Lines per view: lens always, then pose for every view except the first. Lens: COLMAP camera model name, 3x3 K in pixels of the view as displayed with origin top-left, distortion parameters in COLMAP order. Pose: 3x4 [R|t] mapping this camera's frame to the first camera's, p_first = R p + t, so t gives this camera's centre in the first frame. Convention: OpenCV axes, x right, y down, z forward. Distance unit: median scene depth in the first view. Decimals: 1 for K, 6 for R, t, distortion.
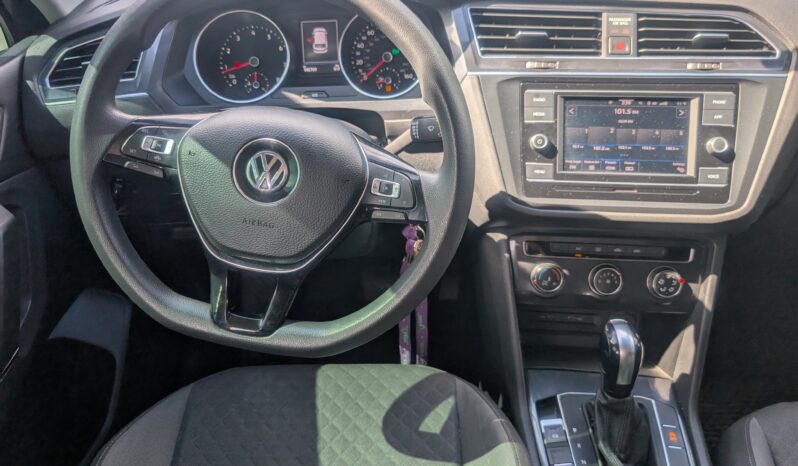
lens RADIAL K [[569.4, 0, 404.7], [0, 569.4, 229.4], [0, 0, 1]] dist [0.005320, -0.007350]
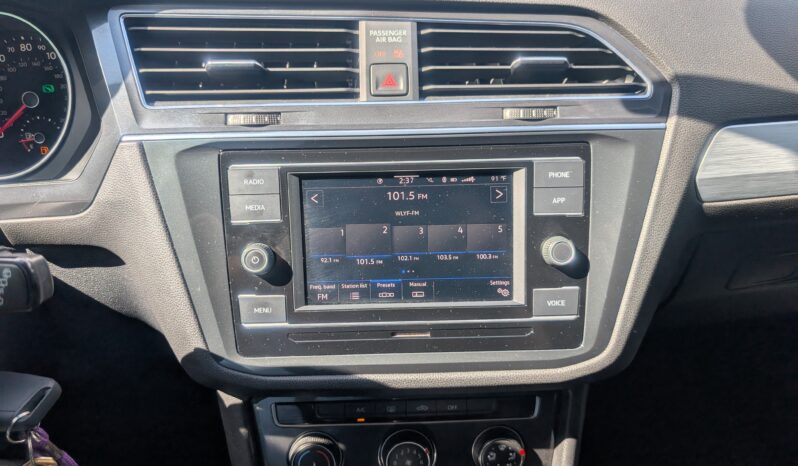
lens RADIAL K [[569.4, 0, 388.4], [0, 569.4, 238.3], [0, 0, 1]] dist [0.005320, -0.007350]
pose [[0.990873, -0.065414, 0.117867, 0.296171], [0.061254, 0.997376, 0.038578, -0.185114], [-0.120081, -0.031006, 0.992280, 0.426750]]
